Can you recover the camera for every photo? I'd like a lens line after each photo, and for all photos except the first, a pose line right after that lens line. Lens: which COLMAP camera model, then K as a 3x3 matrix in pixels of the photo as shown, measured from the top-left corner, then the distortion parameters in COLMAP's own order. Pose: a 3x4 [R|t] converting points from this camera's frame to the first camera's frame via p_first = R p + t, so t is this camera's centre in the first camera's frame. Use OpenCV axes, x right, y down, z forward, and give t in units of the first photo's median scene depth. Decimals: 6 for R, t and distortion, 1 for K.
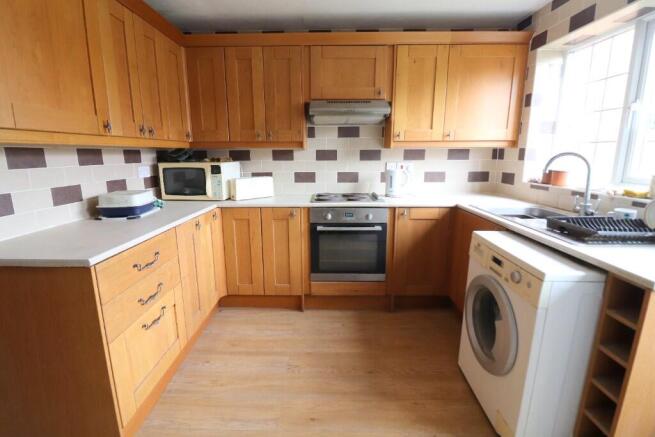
lens RADIAL K [[297.8, 0, 319.5], [0, 297.8, 211.1], [0, 0, 1]] dist [-0.001844, -0.010305]
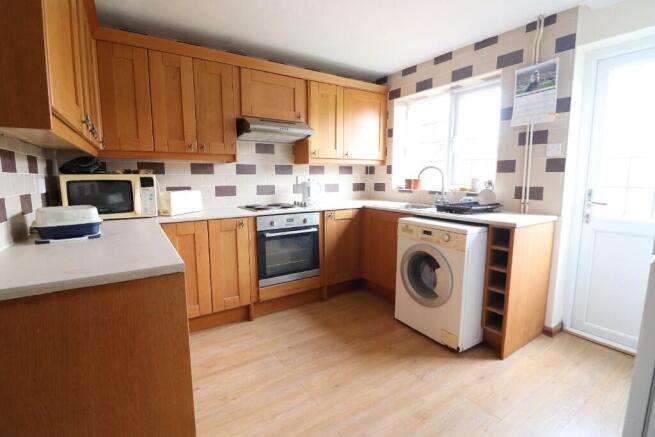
lens RADIAL K [[297.8, 0, 319.5], [0, 297.8, 211.1], [0, 0, 1]] dist [-0.001844, -0.010305]
pose [[0.836532, -0.062294, 0.544366, -0.407273], [0.102949, 0.993691, -0.044491, 0.038416], [-0.538160, 0.093260, 0.837667, -0.005133]]
